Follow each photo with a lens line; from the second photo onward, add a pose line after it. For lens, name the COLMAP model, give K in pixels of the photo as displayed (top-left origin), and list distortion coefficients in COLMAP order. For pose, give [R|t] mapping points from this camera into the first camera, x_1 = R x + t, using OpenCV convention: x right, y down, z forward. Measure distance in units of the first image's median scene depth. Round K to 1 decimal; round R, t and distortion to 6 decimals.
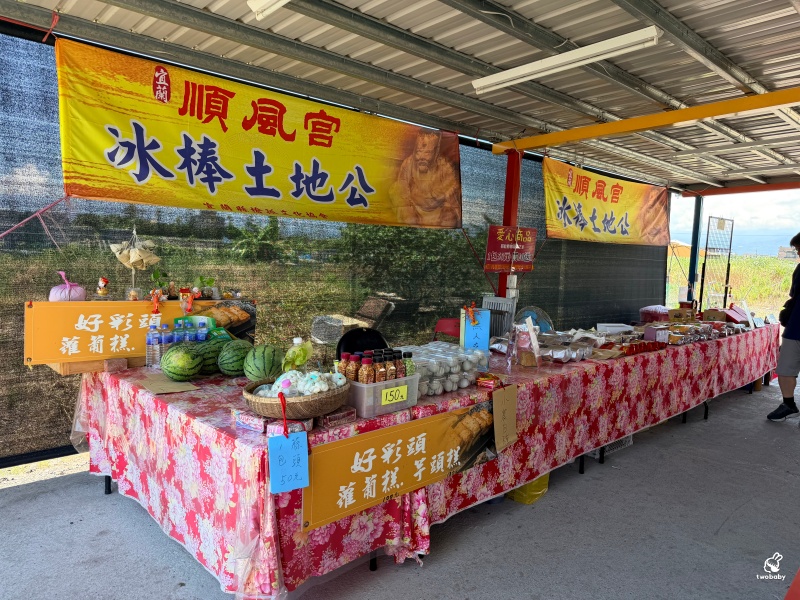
lens RADIAL K [[574.3, 0, 401.2], [0, 574.3, 298.1], [0, 0, 1]] dist [0.019222, -0.008279]
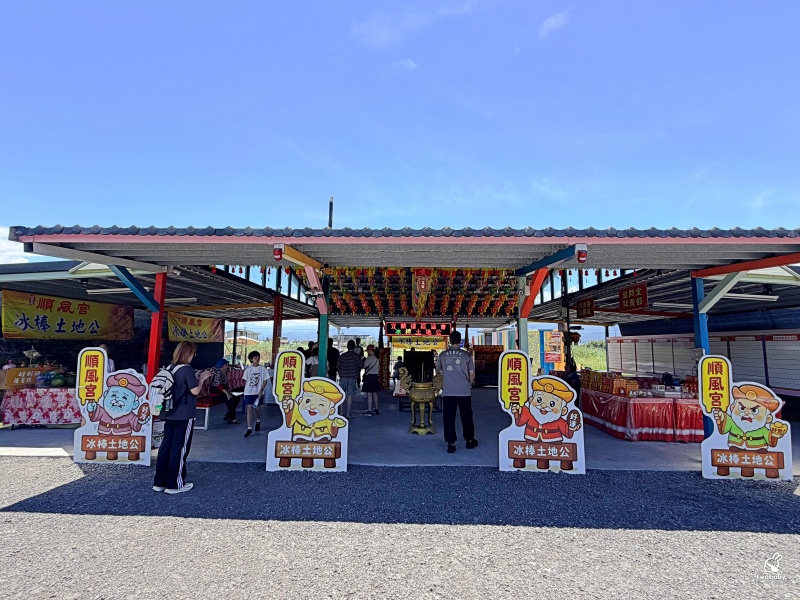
lens RADIAL K [[396.1, 0, 406.6], [0, 396.1, 301.8], [0, 0, 1]] dist [0.006881, 0.000587]
pose [[0.703185, 0.043199, 0.709693, -0.365066], [0.083408, 0.986249, -0.142676, 0.086279], [-0.706097, 0.159522, 0.689913, -1.365679]]
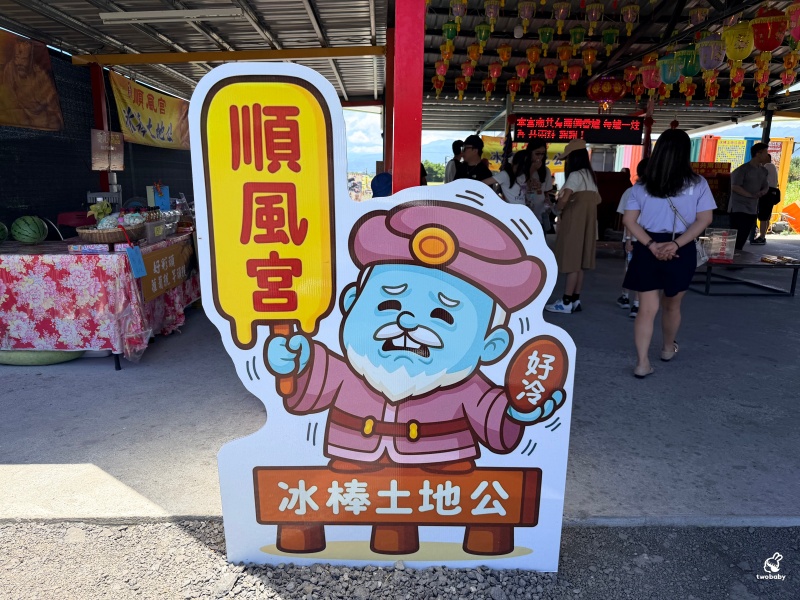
lens RADIAL K [[574.3, 0, 415.6], [0, 574.3, 301.2], [0, 0, 1]] dist [0.019222, -0.008279]
pose [[0.648094, -0.192567, 0.736813, -0.382804], [0.079877, 0.979355, 0.185697, 0.055750], [-0.757360, -0.061494, 0.650095, -0.321960]]
